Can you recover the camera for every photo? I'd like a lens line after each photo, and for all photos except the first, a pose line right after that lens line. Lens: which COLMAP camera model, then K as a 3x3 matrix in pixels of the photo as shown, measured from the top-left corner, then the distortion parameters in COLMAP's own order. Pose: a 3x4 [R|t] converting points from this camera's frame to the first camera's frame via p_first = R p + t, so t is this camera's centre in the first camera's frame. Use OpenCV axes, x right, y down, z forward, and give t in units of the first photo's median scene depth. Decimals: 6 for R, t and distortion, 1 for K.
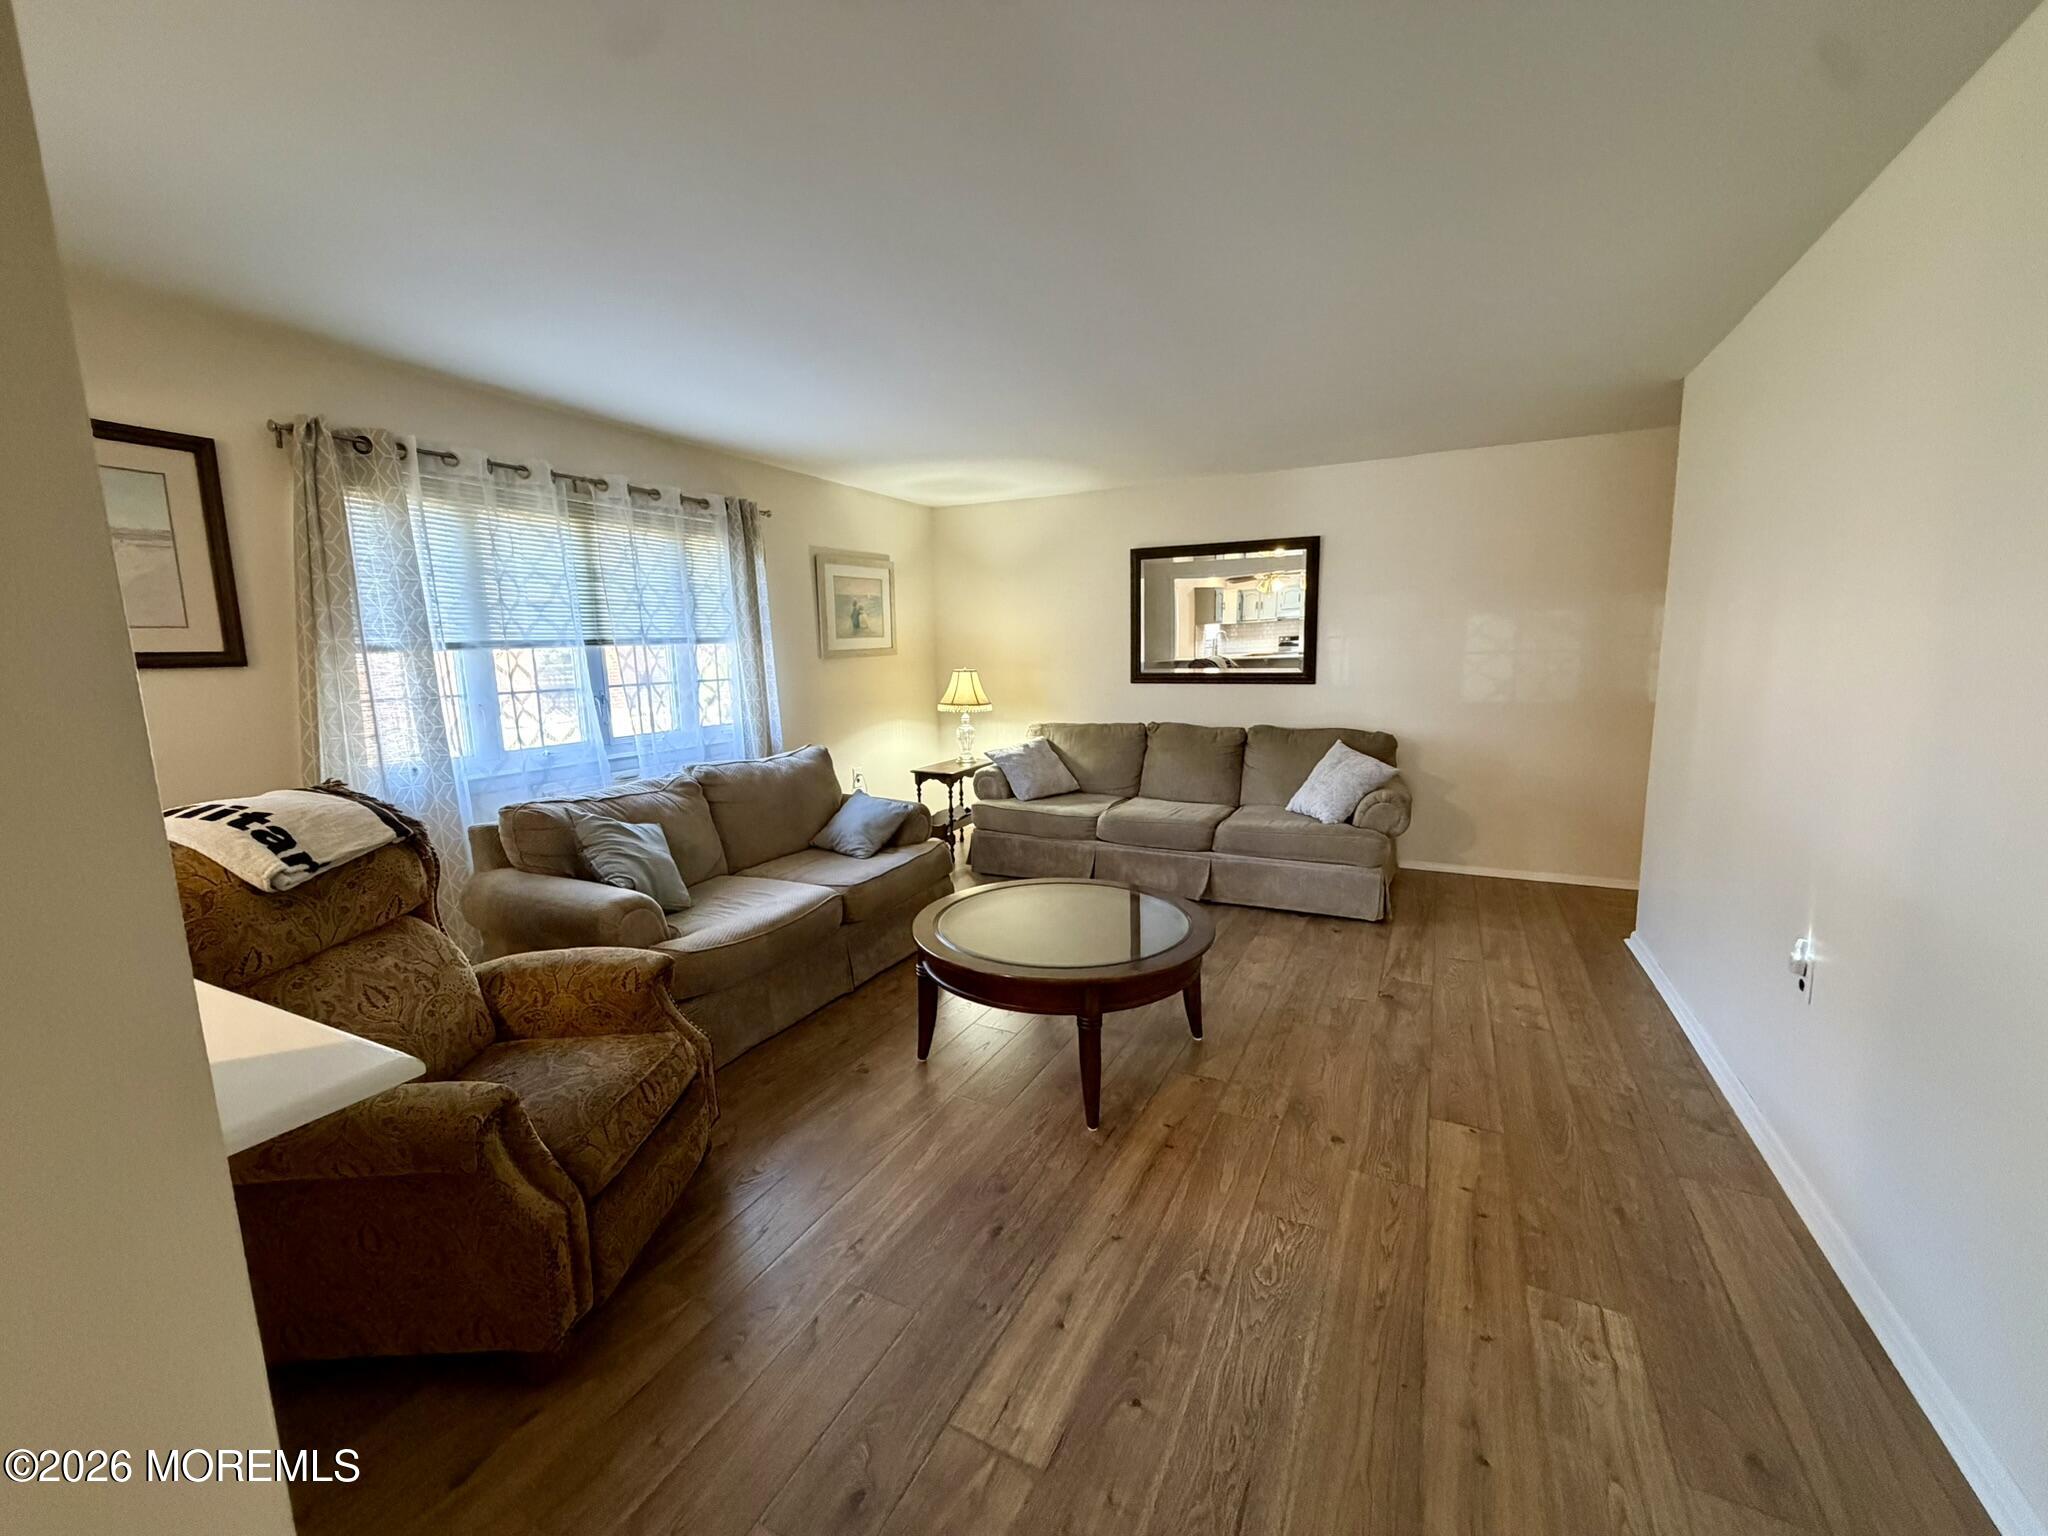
lens RADIAL K [[818.2, 0, 1017.1], [0, 818.2, 766.2], [0, 0, 1]] dist [0.000652, -0.000301]
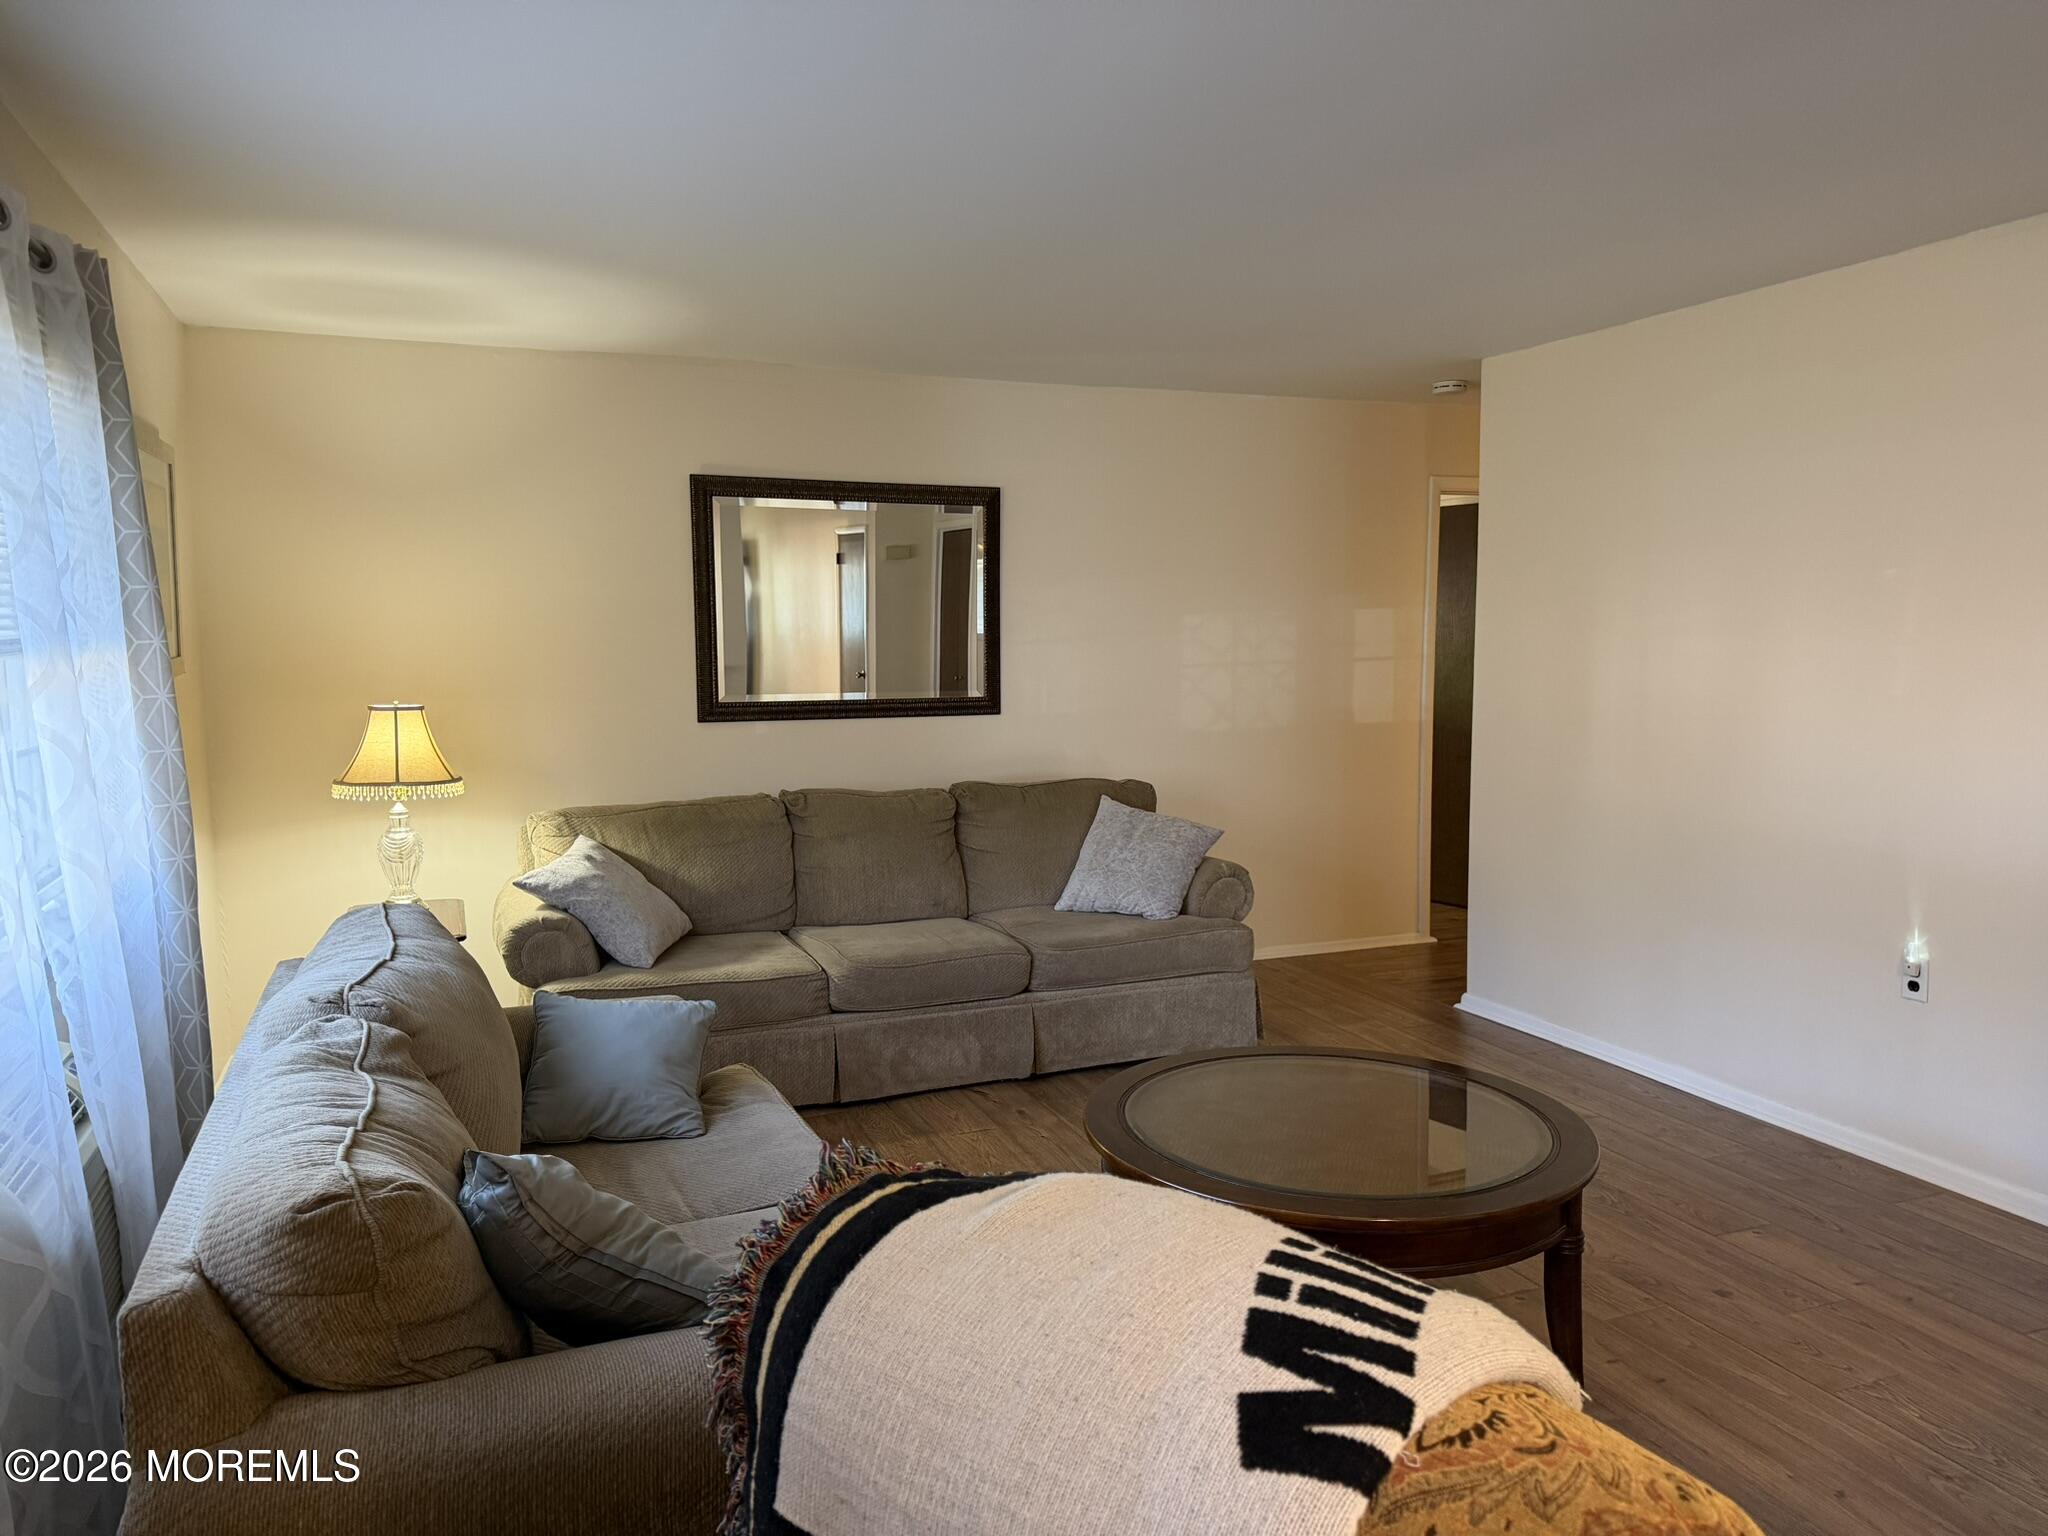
lens RADIAL K [[1442.5, 0, 1023.9], [0, 1442.5, 764.5], [0, 0, 1]] dist [0.066145, -0.083716]
pose [[0.656181, -0.058333, 0.752345, -0.604615], [0.101941, 0.994721, -0.011785, -0.056413], [-0.747686, 0.084428, 0.658664, 0.301646]]
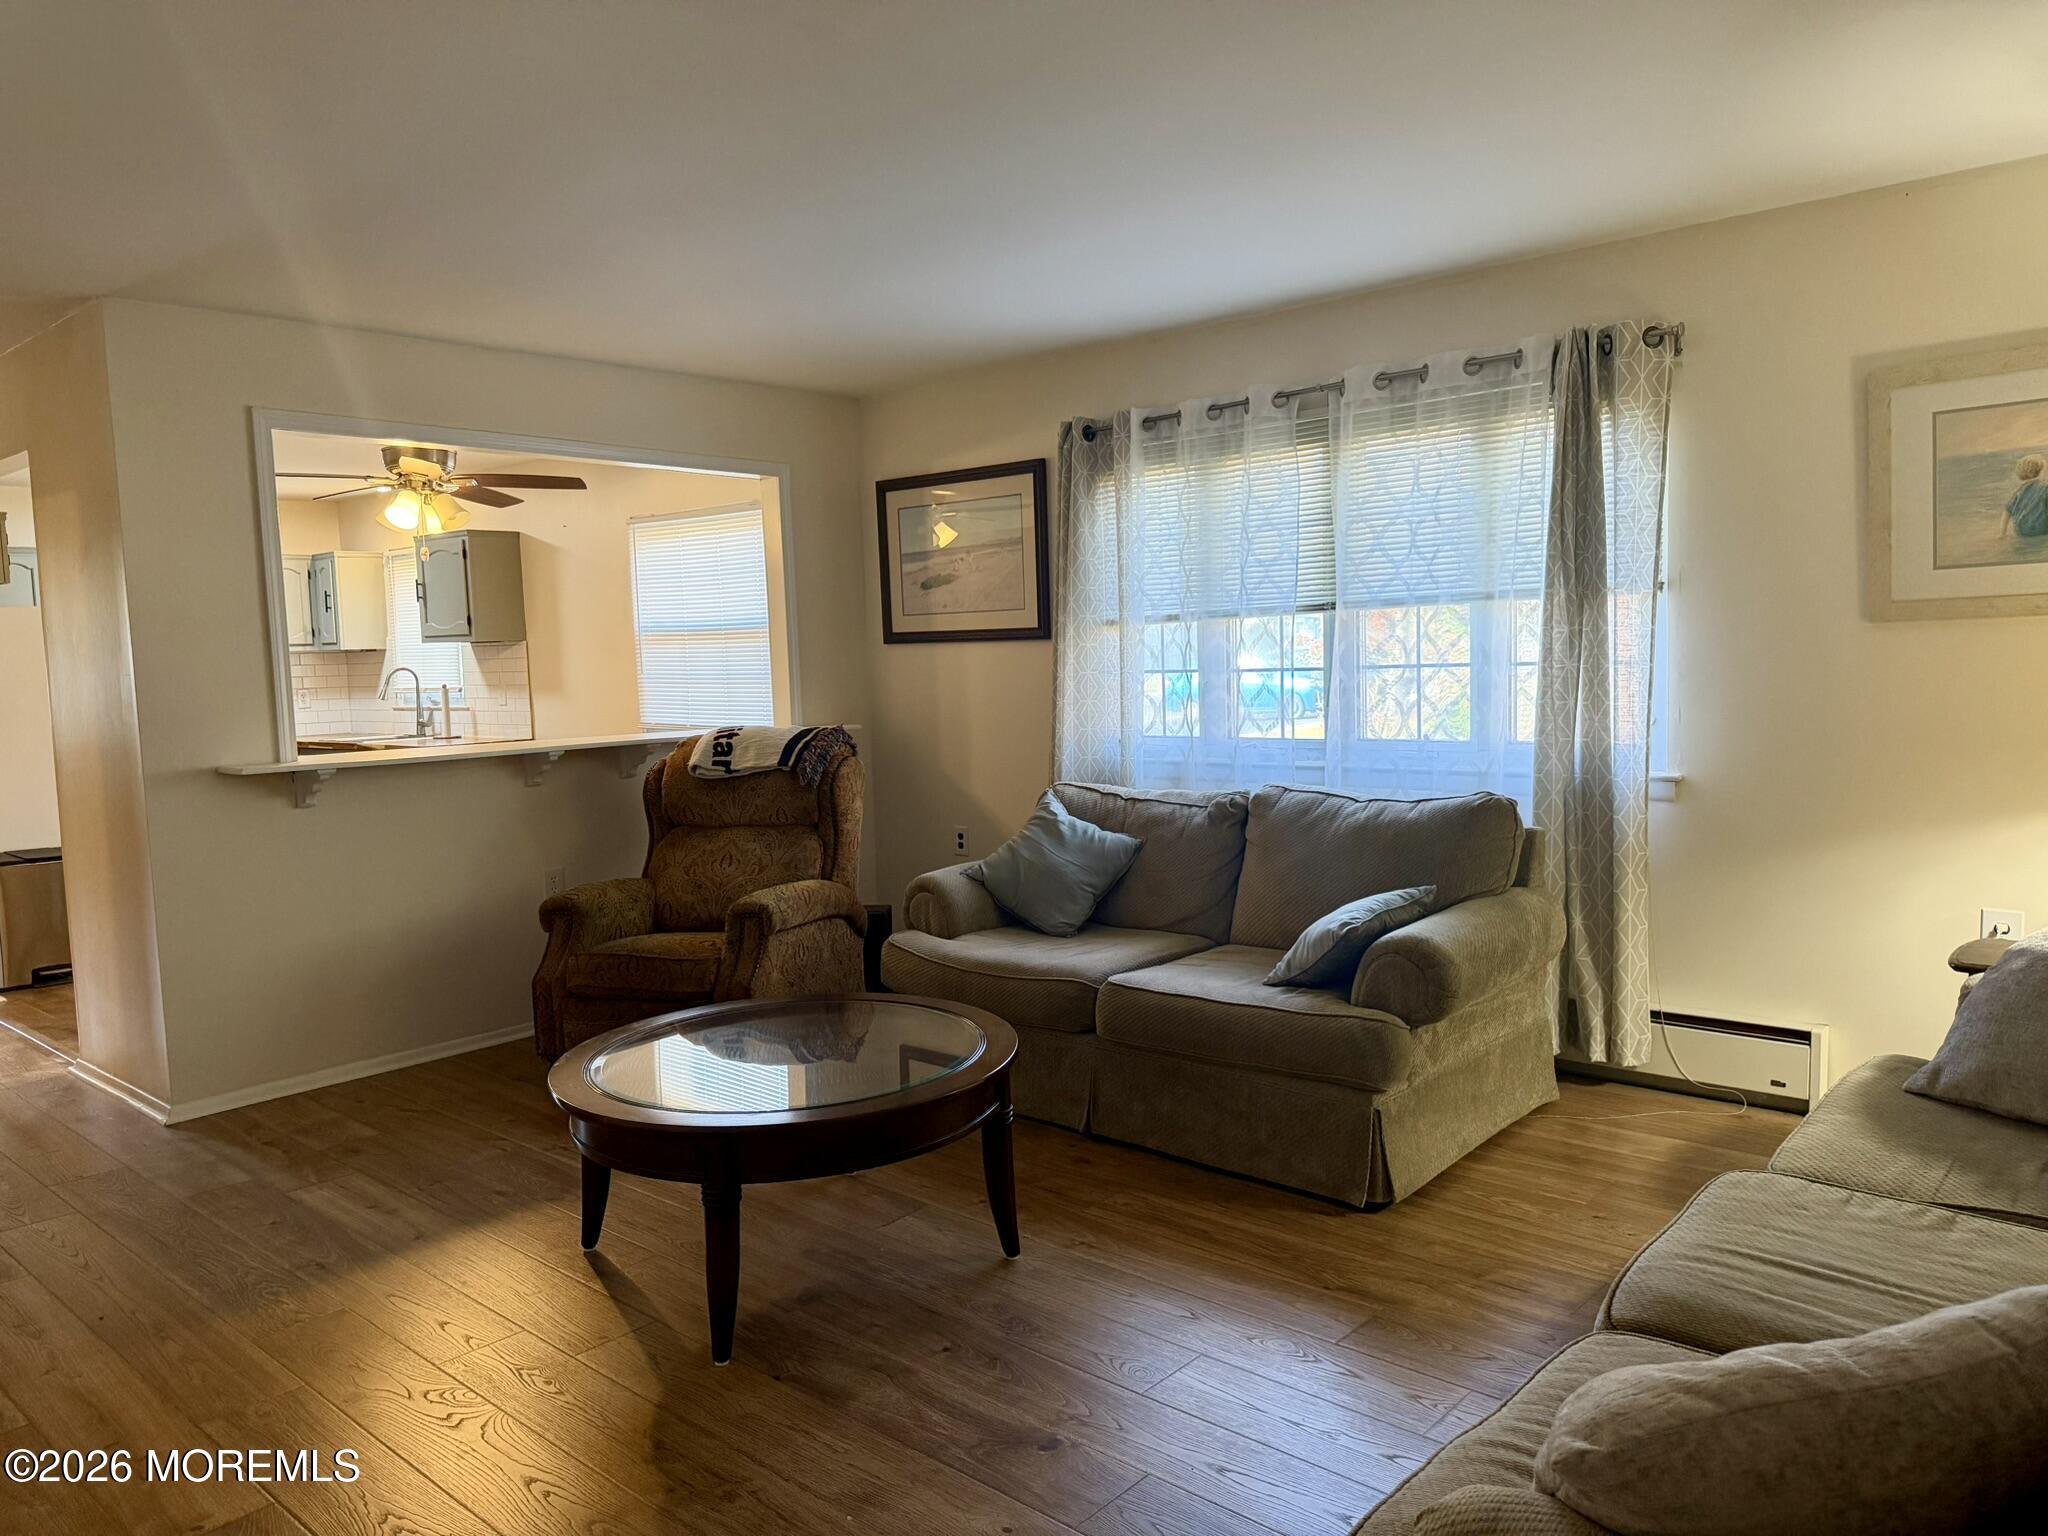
lens RADIAL K [[1442.5, 0, 1024.3], [0, 1442.5, 770.6], [0, 0, 1]] dist [0.066145, -0.083716]
pose [[-0.254133, 0.110742, -0.960808, 0.748436], [-0.102712, 0.984715, 0.140665, -0.146797], [0.961700, 0.134434, -0.238874, 0.973854]]
